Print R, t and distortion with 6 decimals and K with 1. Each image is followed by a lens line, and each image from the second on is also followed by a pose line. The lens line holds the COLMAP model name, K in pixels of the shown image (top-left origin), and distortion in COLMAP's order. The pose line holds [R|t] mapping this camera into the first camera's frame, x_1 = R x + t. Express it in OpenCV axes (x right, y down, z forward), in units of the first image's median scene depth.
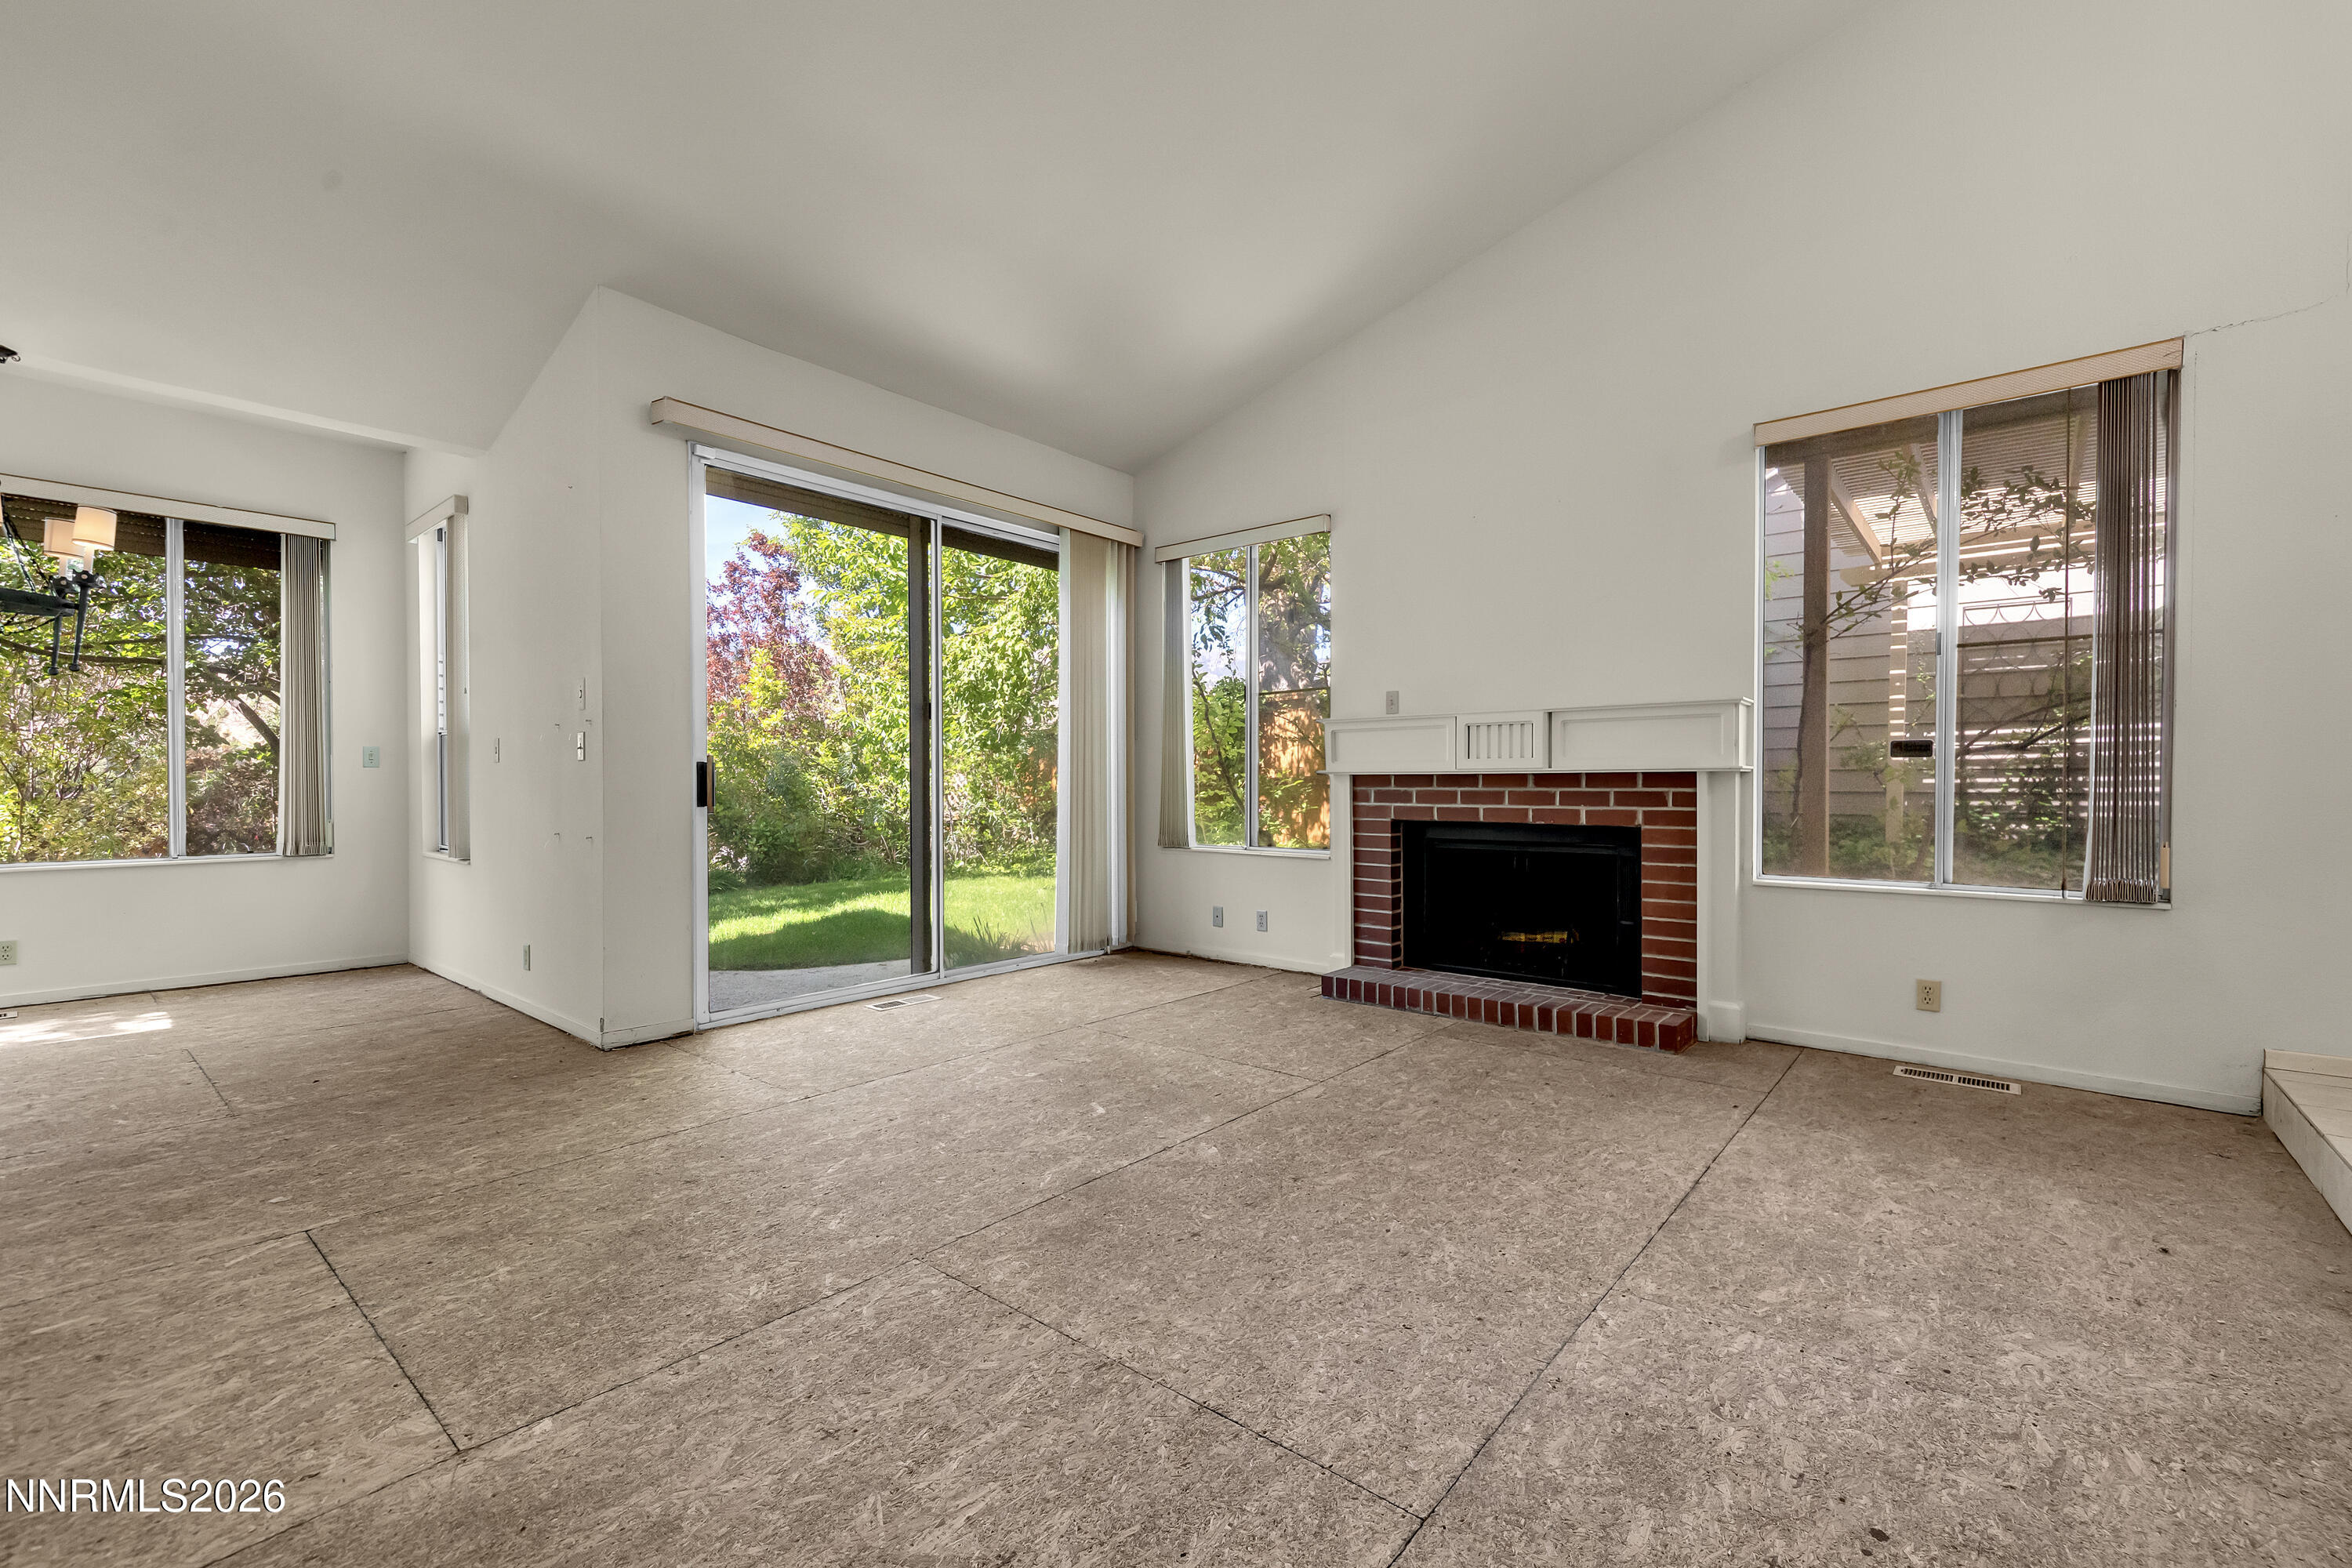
lens RADIAL K [[978.0, 0, 1180.5], [0, 978.0, 782.4], [0, 0, 1]] dist [0.003819, -0.000255]
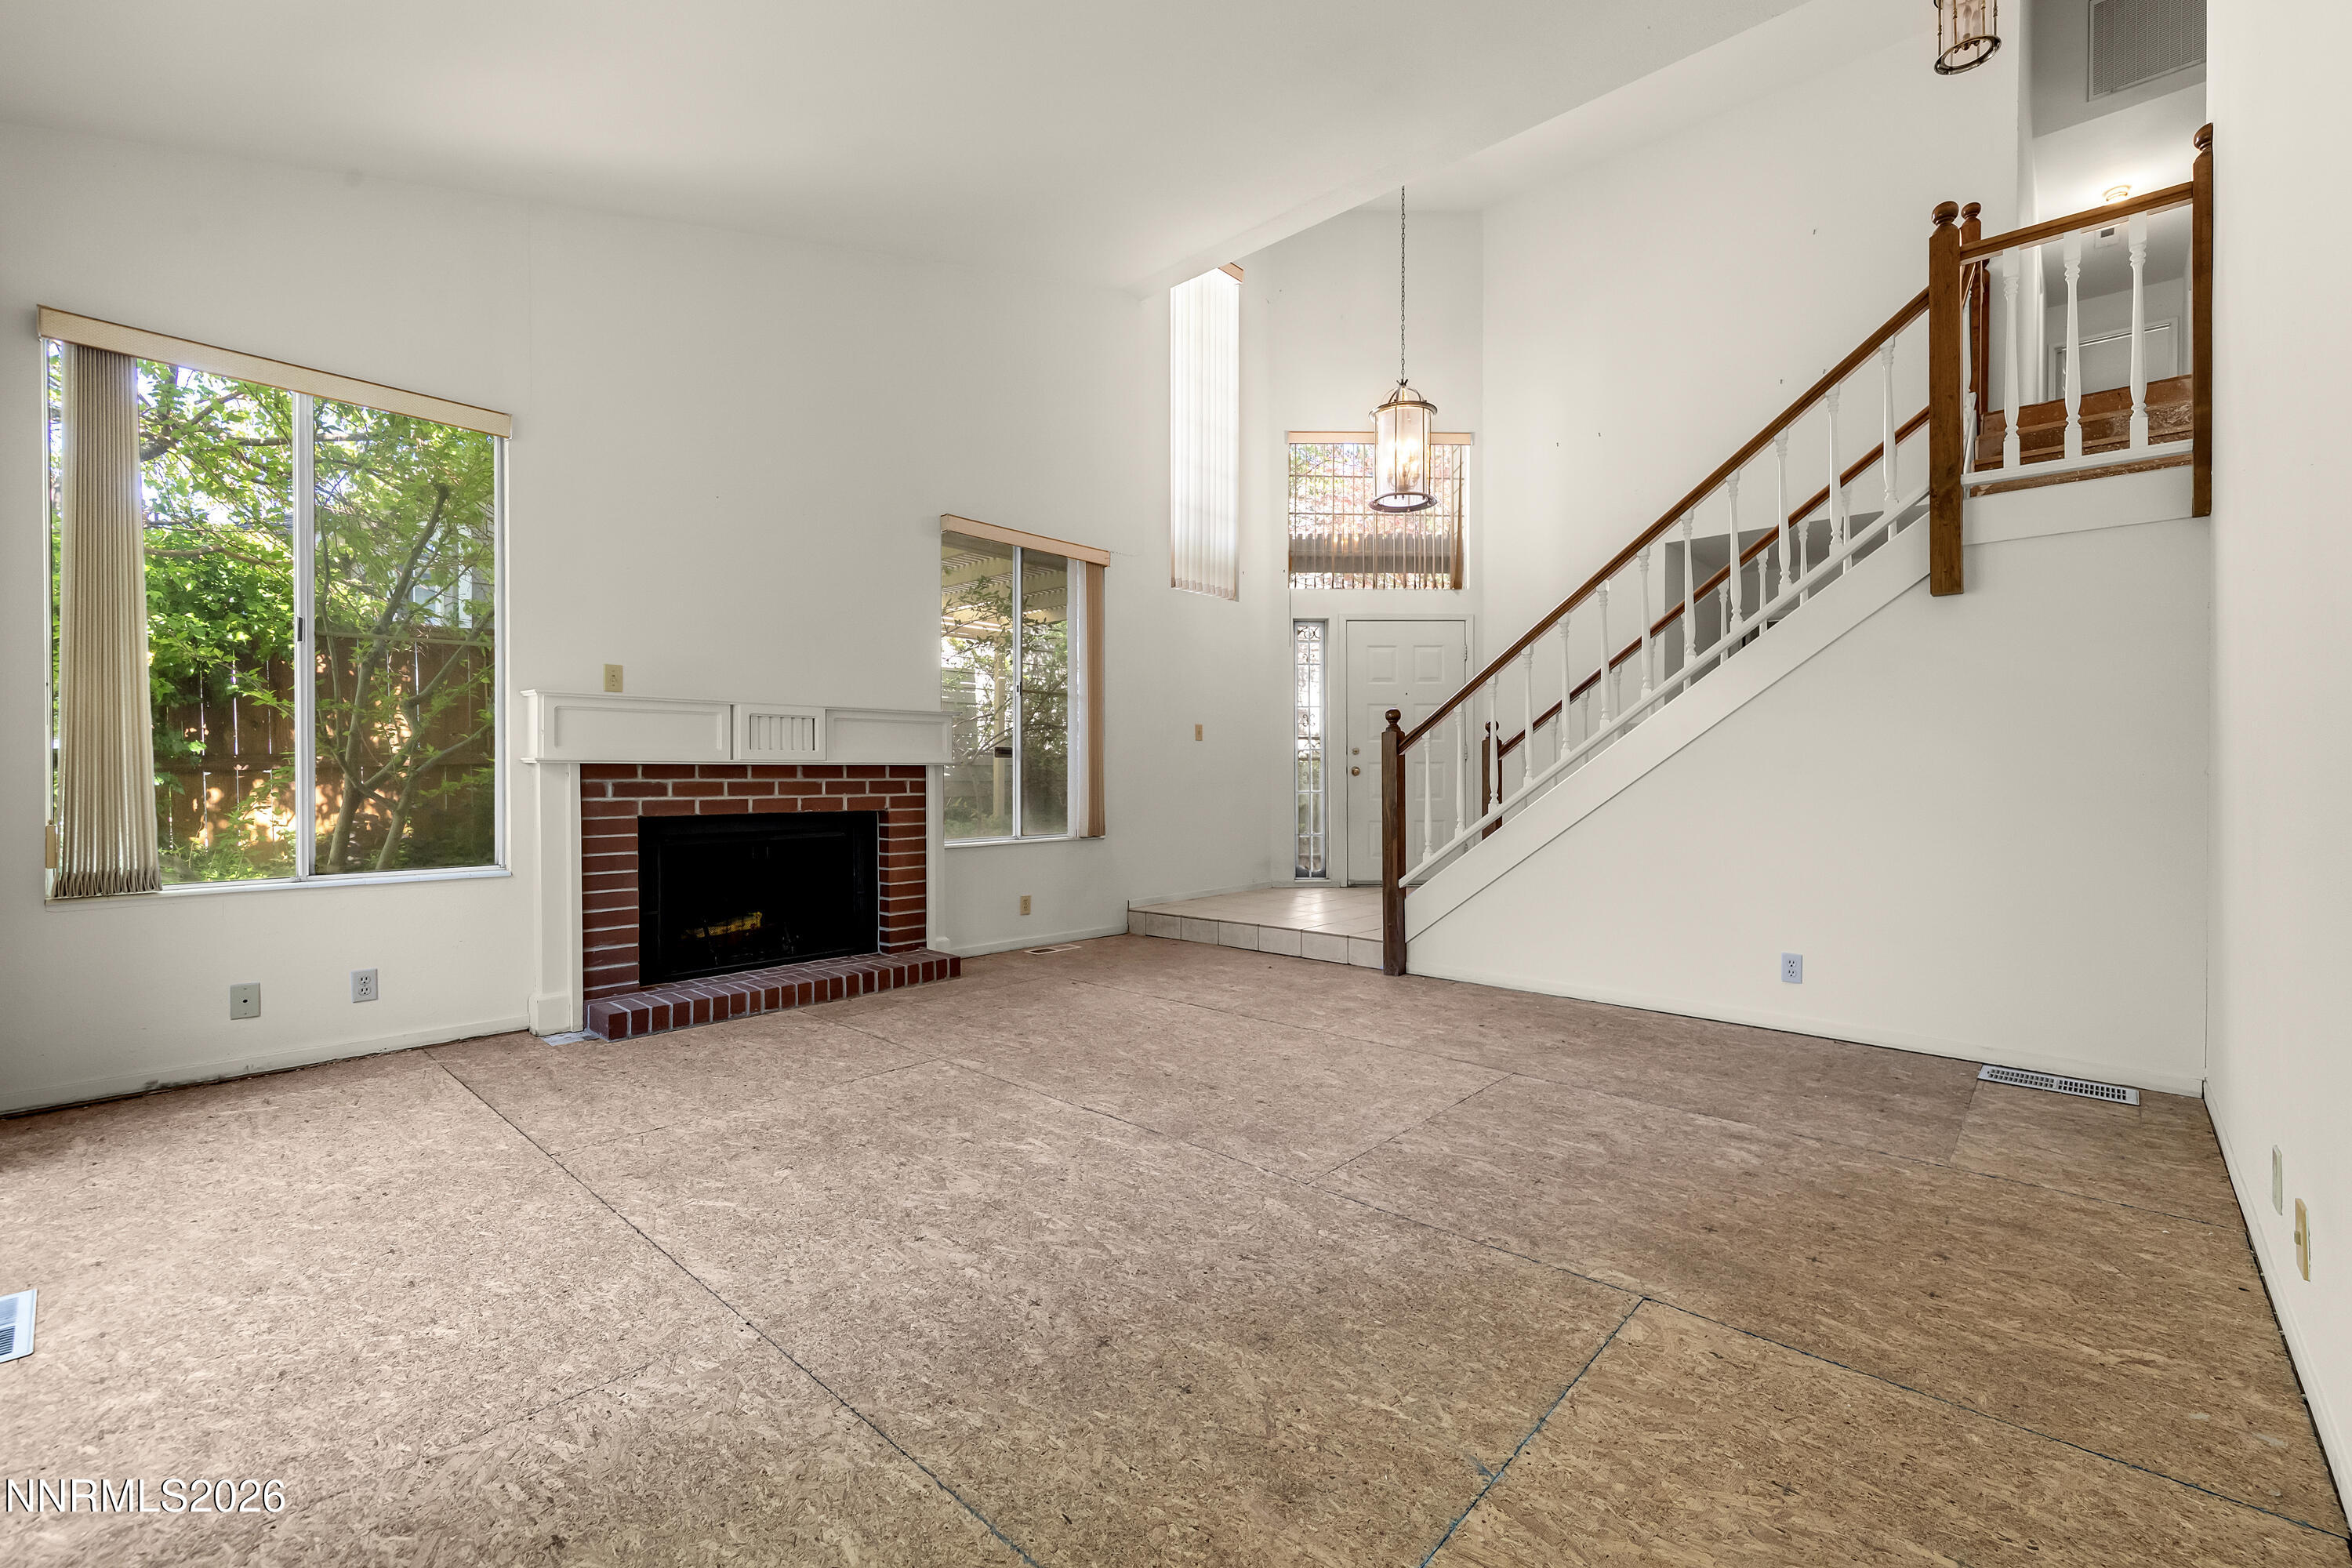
lens RADIAL K [[978.0, 0, 1216.9], [0, 978.0, 779.0], [0, 0, 1]] dist [0.003819, -0.000255]
pose [[0.032275, -0.004837, 0.999467, -0.798043], [0.000653, 0.999988, 0.004819, 0.001308], [-0.999479, 0.000497, 0.032278, 0.597974]]
